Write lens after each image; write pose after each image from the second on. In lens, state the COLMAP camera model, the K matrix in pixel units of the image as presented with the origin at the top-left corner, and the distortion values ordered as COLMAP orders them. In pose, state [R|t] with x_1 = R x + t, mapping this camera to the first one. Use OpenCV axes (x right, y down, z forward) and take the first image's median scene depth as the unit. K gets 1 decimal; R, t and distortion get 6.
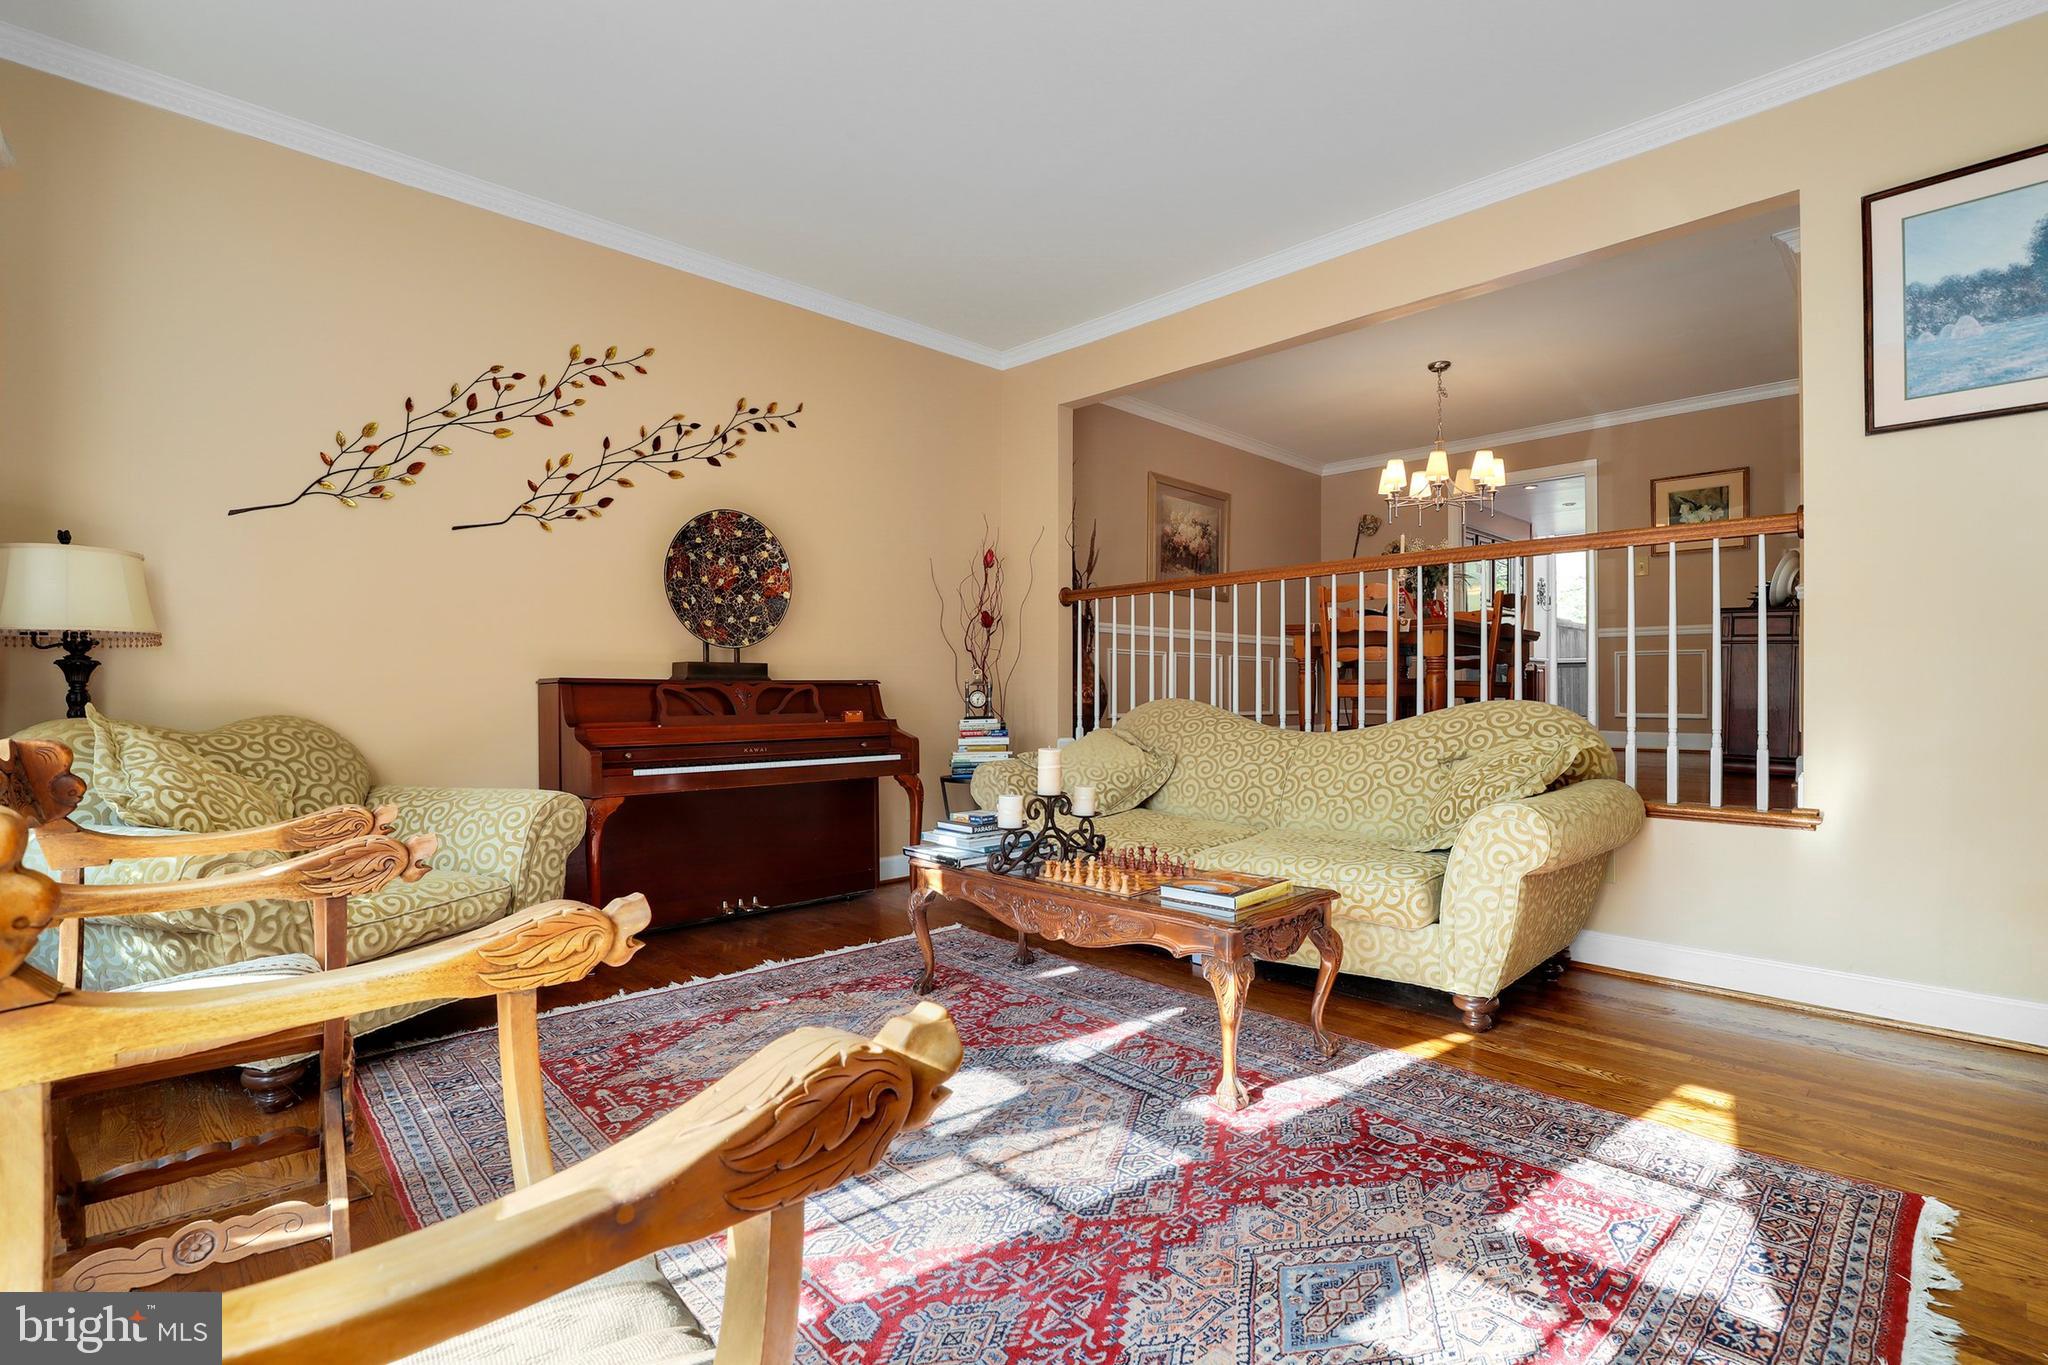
lens RADIAL K [[938.1, 0, 1035.5], [0, 938.1, 695.4], [0, 0, 1]] dist [-0.027242, 0.000135]
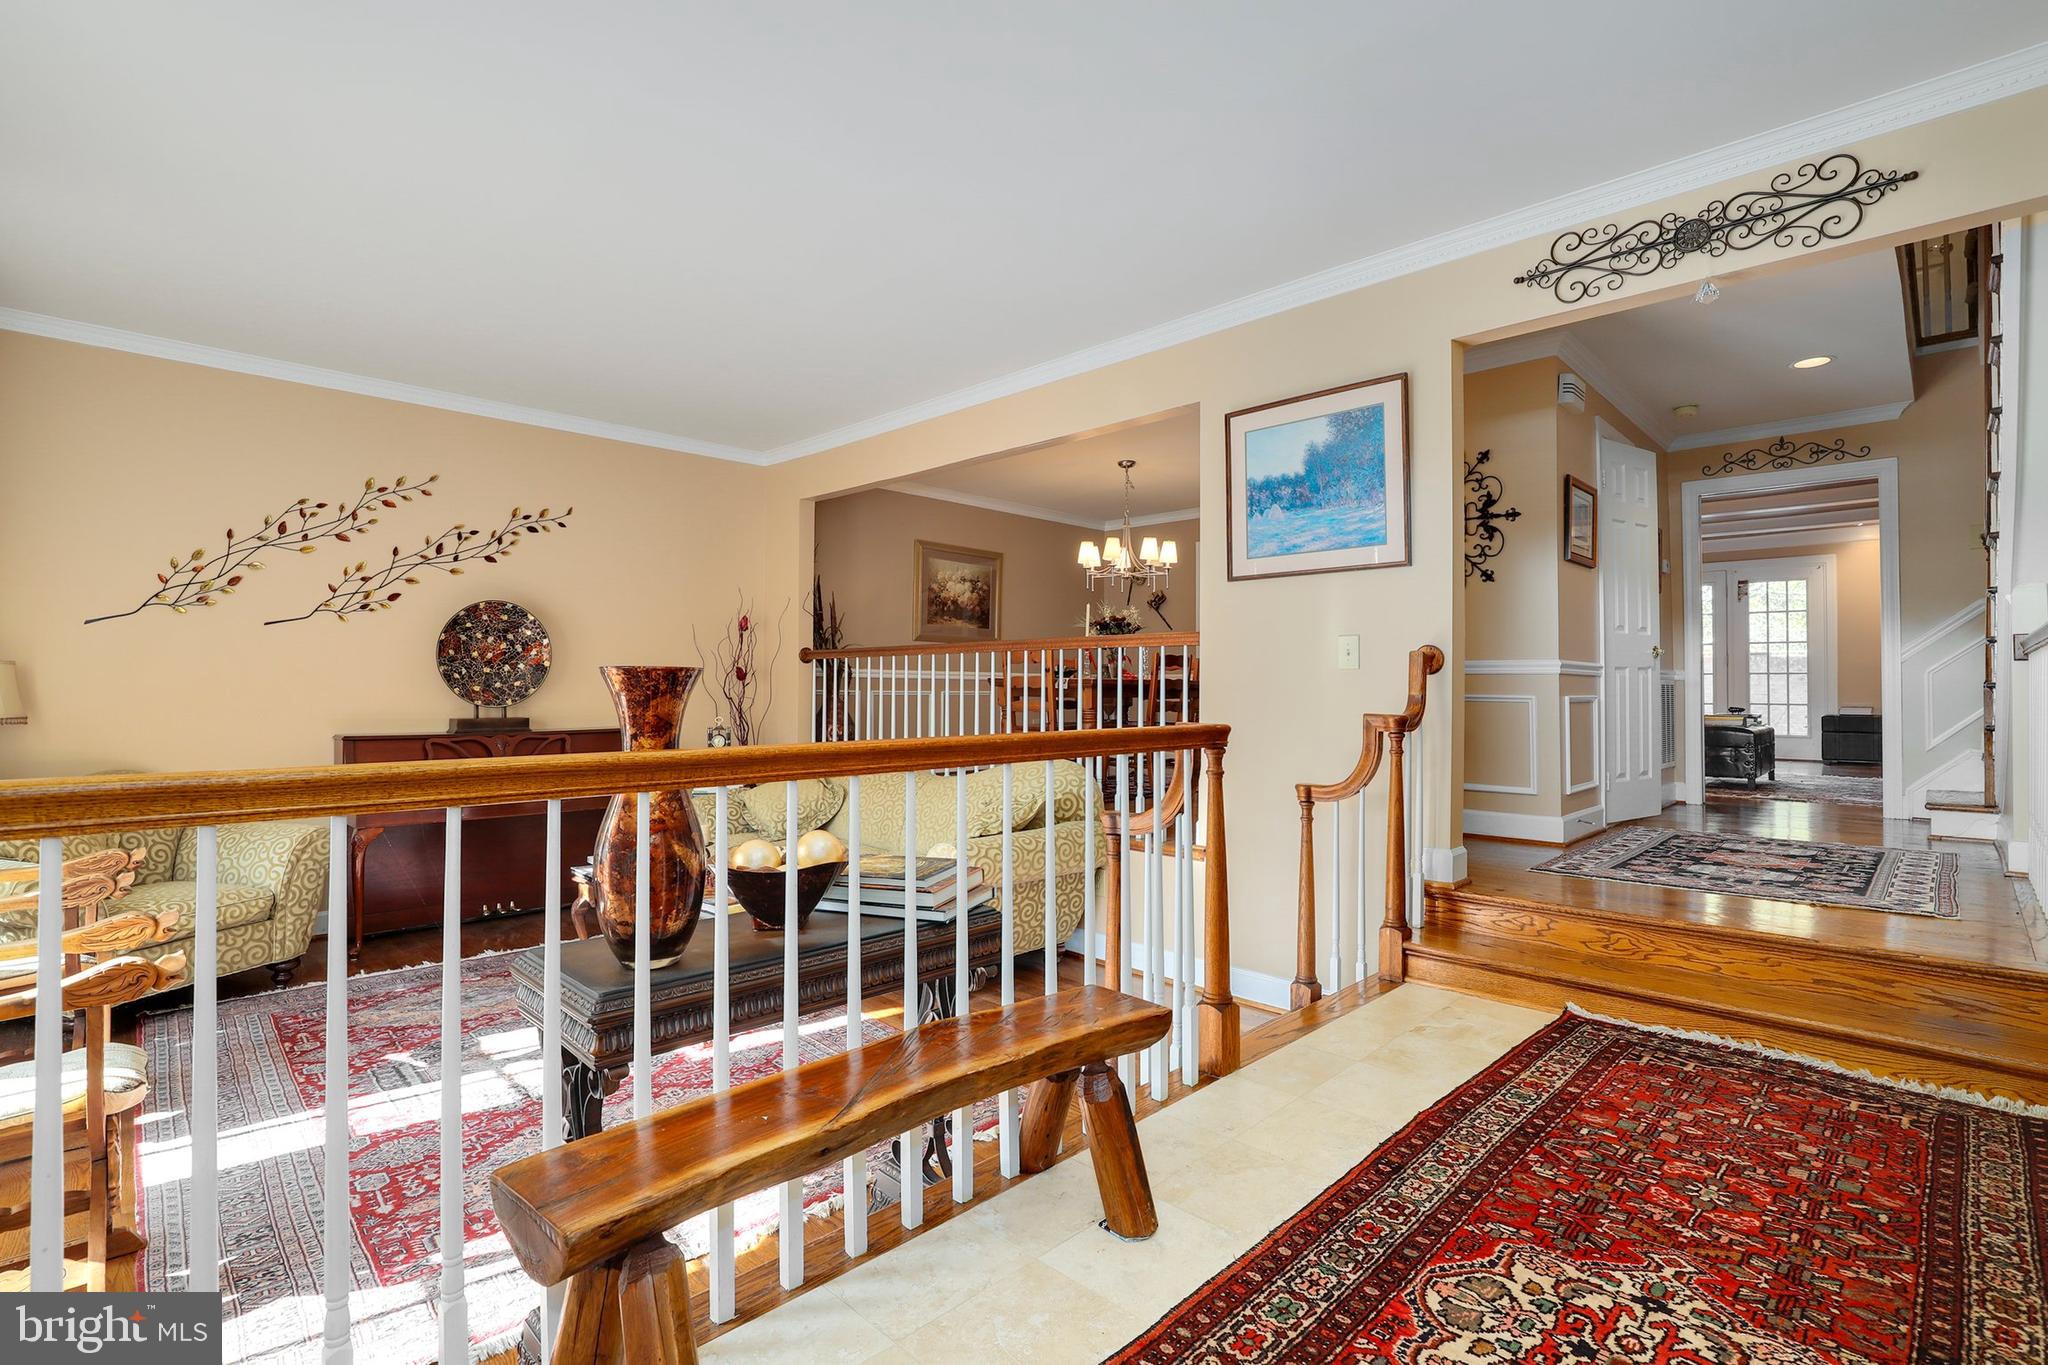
lens RADIAL K [[948.6, 0, 1030.8], [0, 948.6, 670.9], [0, 0, 1]] dist [-0.038181, 0.008954]
pose [[0.999833, 0.004815, 0.017610, 0.398590], [-0.004454, 0.999781, -0.020434, -0.079977], [-0.017704, 0.020352, 0.999636, -0.311705]]
